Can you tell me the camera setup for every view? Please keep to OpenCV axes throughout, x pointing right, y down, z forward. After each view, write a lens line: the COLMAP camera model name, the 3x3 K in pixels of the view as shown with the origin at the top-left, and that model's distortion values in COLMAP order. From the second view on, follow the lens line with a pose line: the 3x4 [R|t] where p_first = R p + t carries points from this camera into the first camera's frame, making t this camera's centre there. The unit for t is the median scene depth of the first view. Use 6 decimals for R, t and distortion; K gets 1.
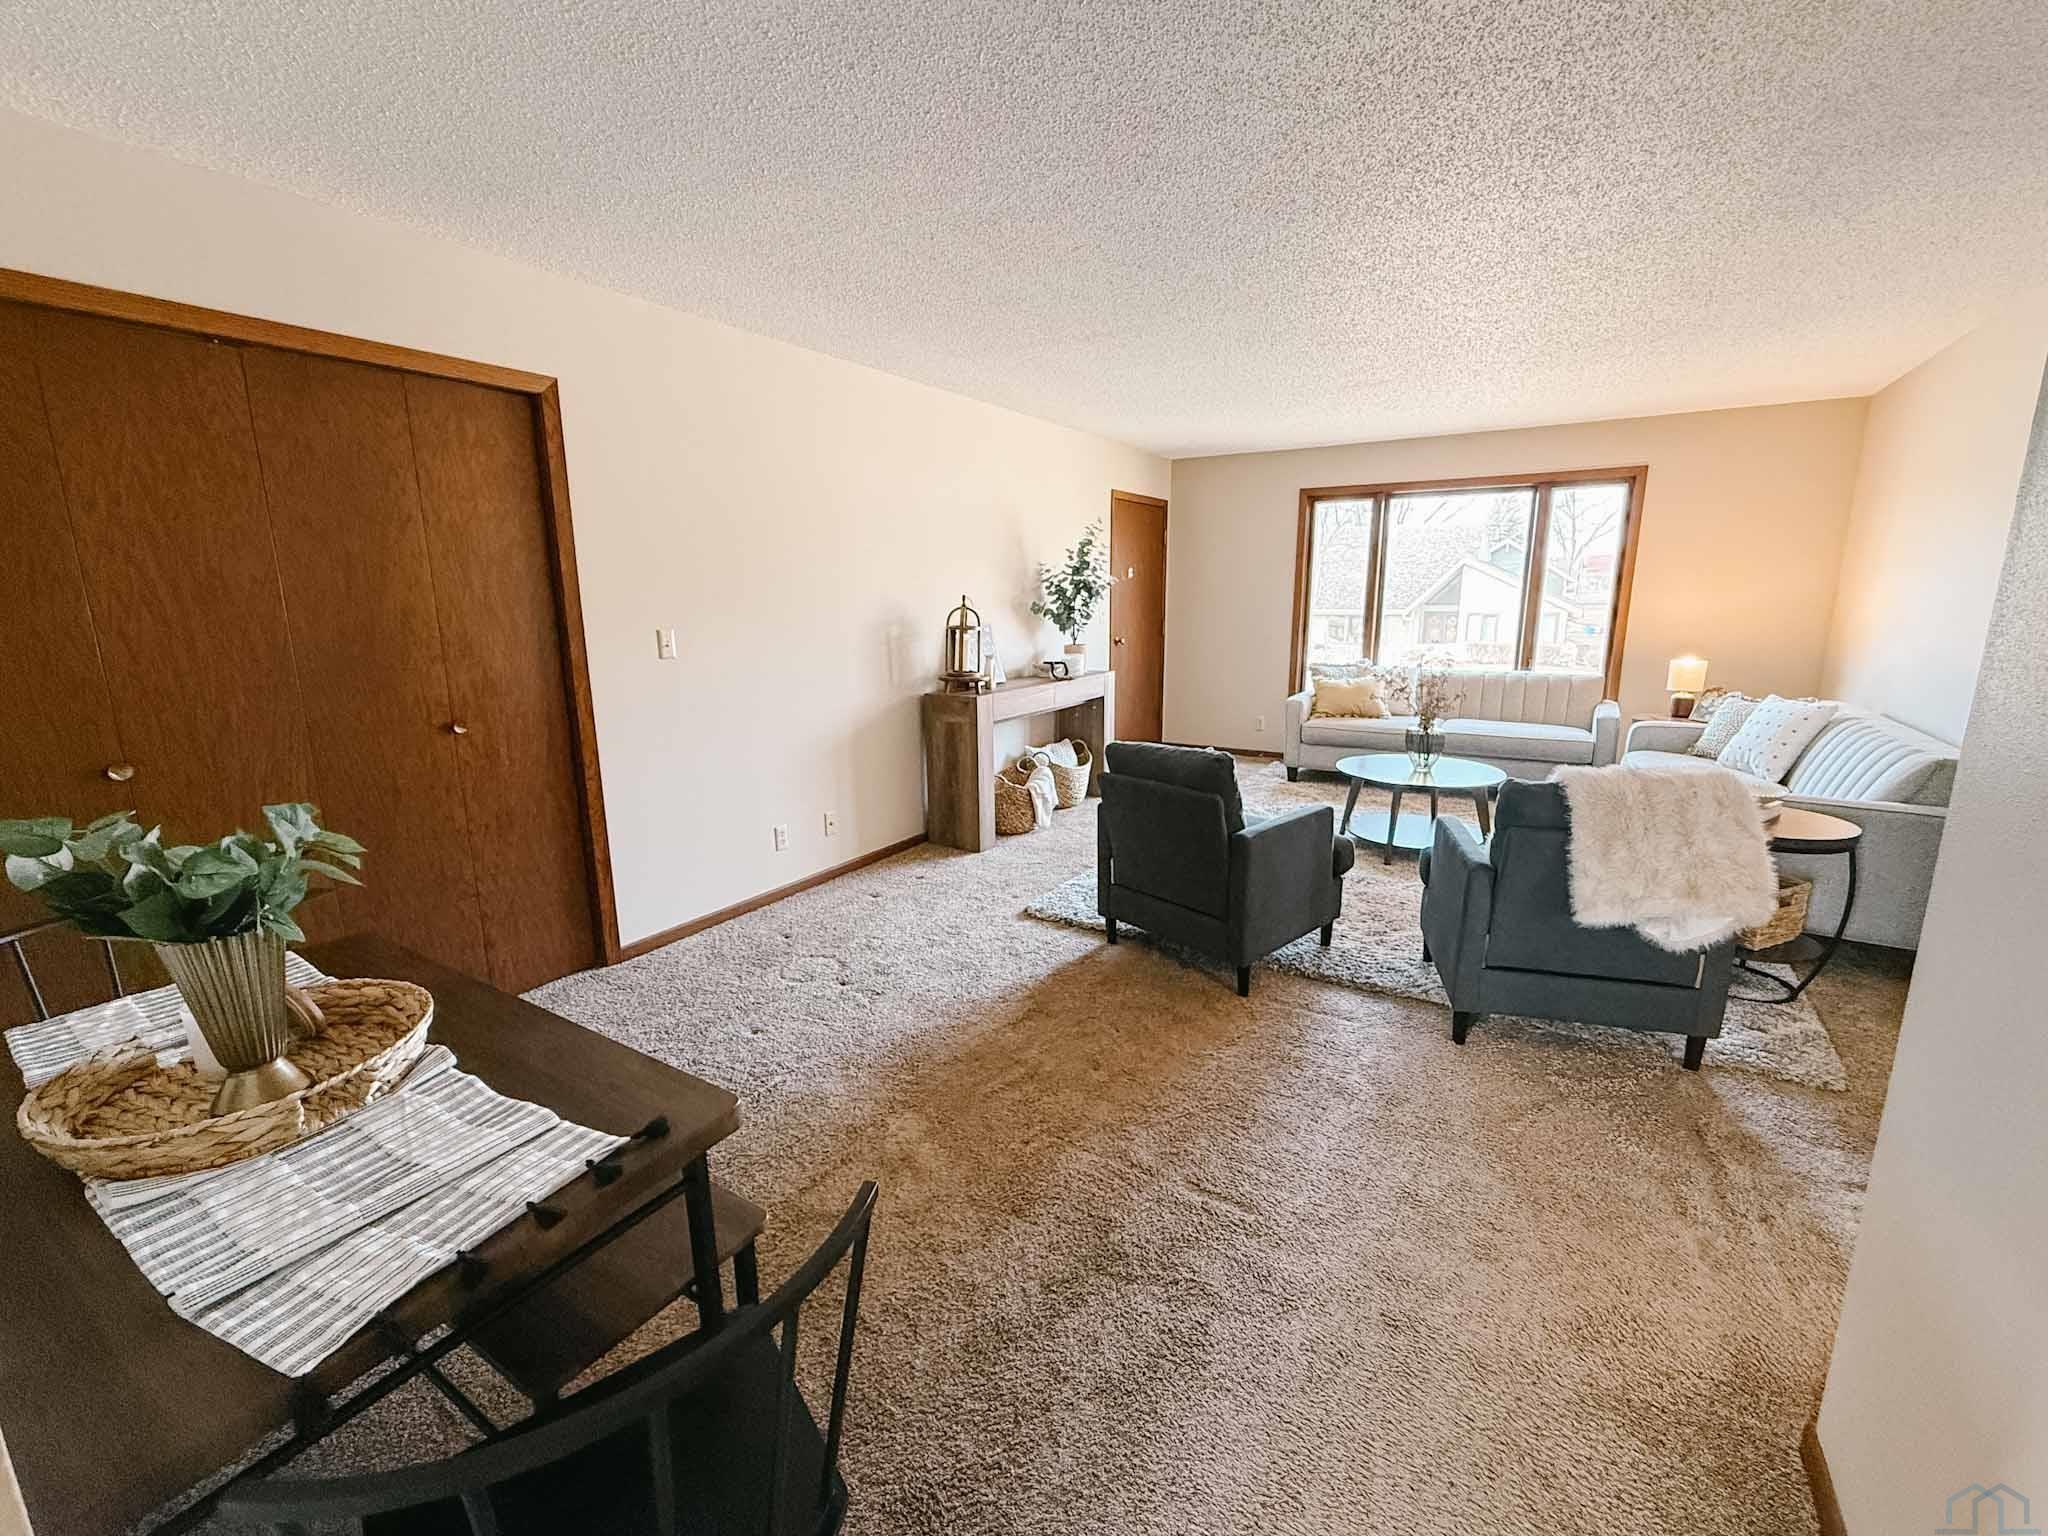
lens RADIAL K [[860.4, 0, 1024.0], [0, 860.4, 768.0], [0, 0, 1]] dist [-0.002975, -0.000509]
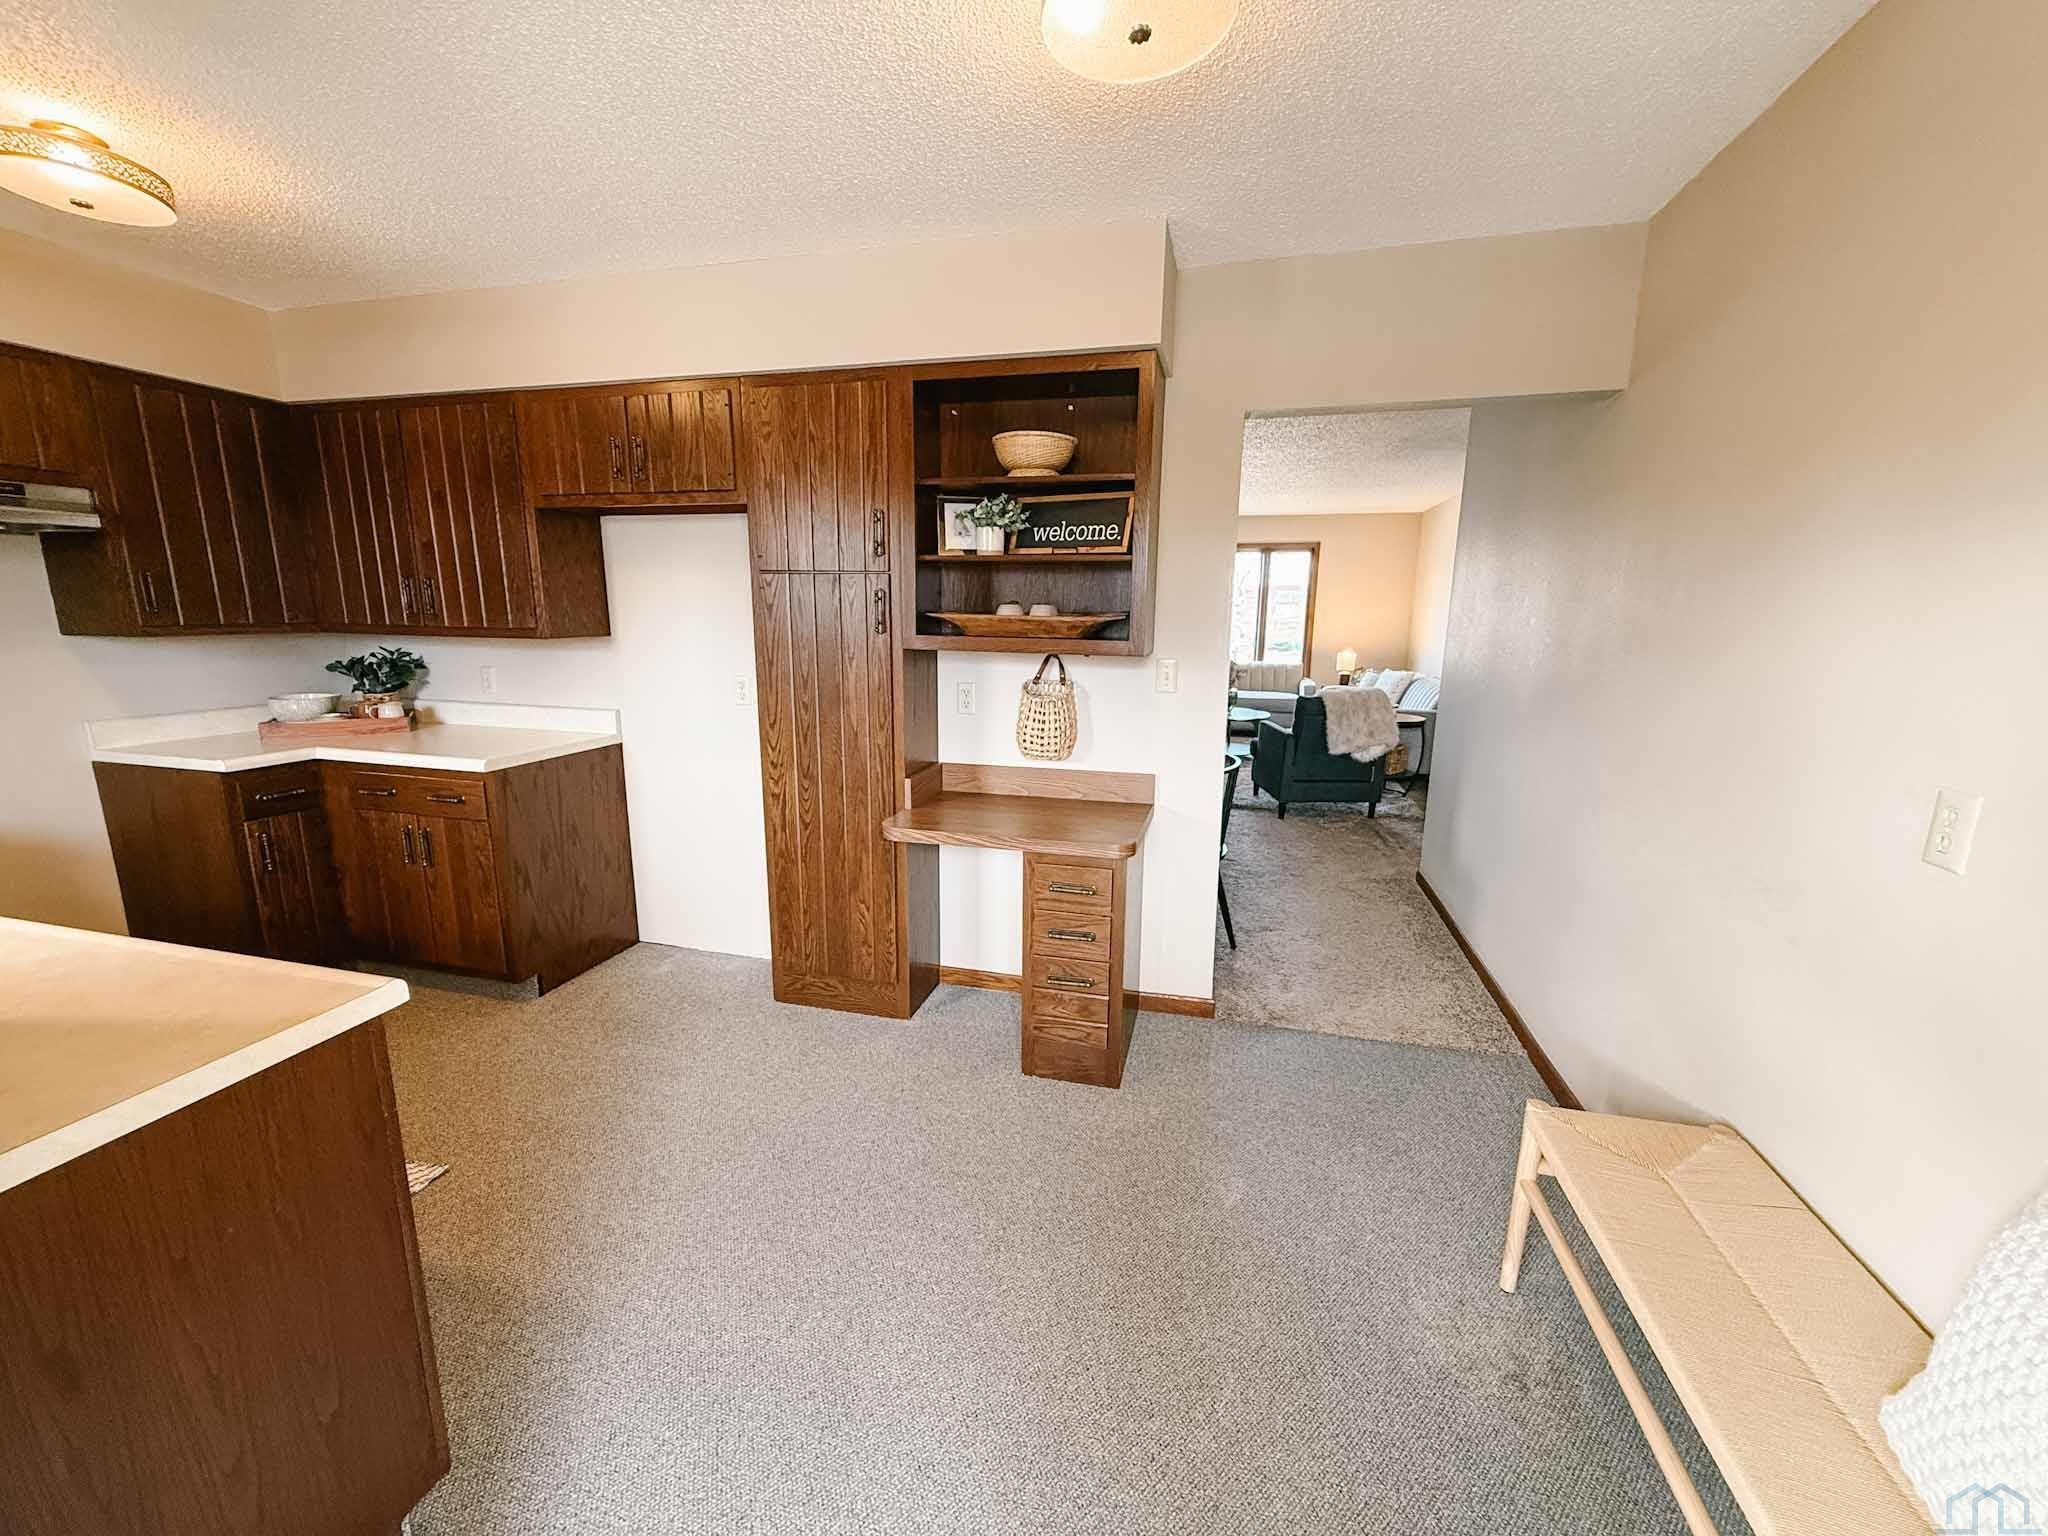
lens RADIAL K [[803.1, 0, 1024.0], [0, 803.1, 768.0], [0, 0, 1]] dist [0.001511, 0.000181]
pose [[0.953517, -0.042161, 0.298374, -0.725591], [0.043862, 0.999037, 0.000995, 0.158121], [-0.298129, 0.012139, 0.954449, -0.760776]]
